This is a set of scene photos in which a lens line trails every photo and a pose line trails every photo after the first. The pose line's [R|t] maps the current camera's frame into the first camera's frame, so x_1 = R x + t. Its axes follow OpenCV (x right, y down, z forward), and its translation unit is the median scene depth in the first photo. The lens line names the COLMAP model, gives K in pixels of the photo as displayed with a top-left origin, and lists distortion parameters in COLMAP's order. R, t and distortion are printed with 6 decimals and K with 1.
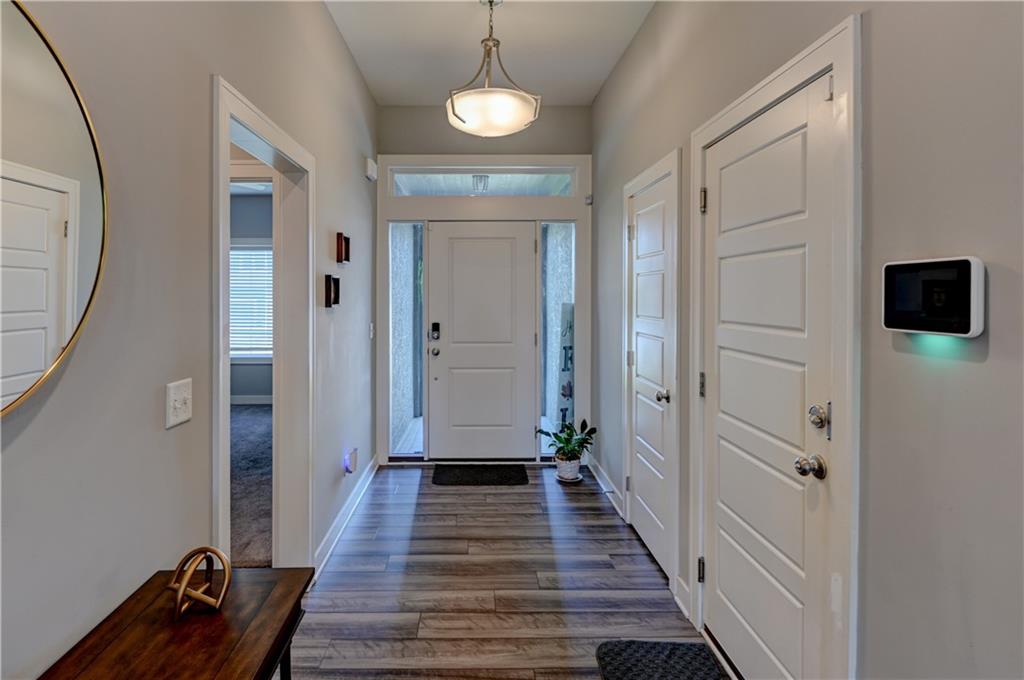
lens RADIAL K [[505.4, 0, 511.2], [0, 505.4, 301.7], [0, 0, 1]] dist [-0.000419, -0.000122]
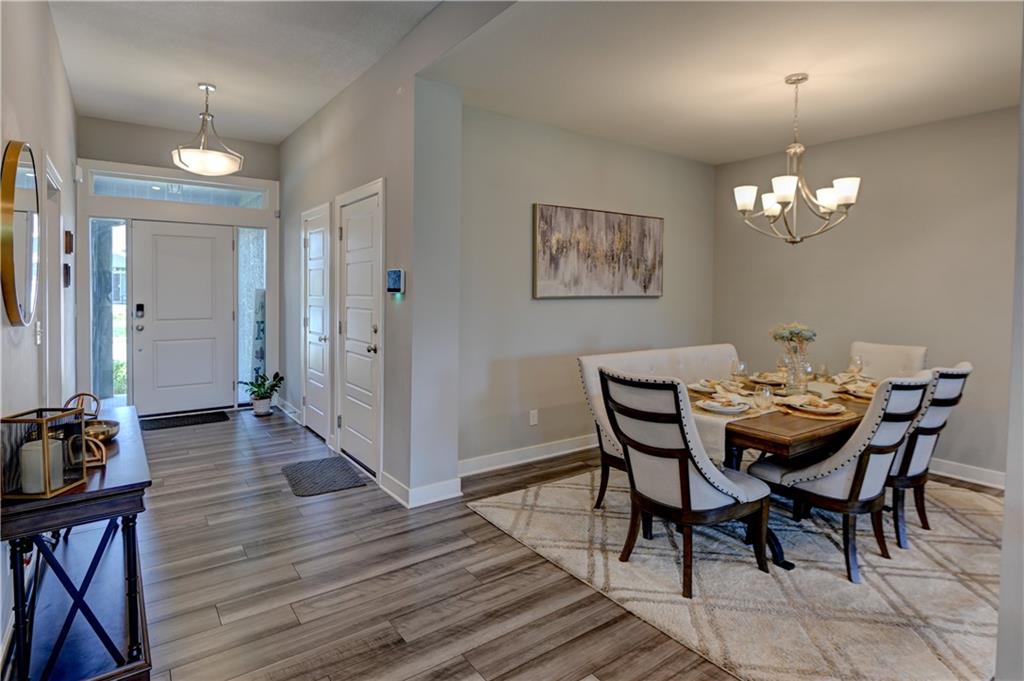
lens RADIAL K [[505.4, 0, 511.2], [0, 505.4, 302.2], [0, 0, 1]] dist [-0.000419, -0.000122]
pose [[0.834277, -0.004426, 0.551328, -0.080935], [-0.003262, 0.999911, 0.012964, 0.020941], [-0.551336, -0.012614, 0.834188, -0.545736]]
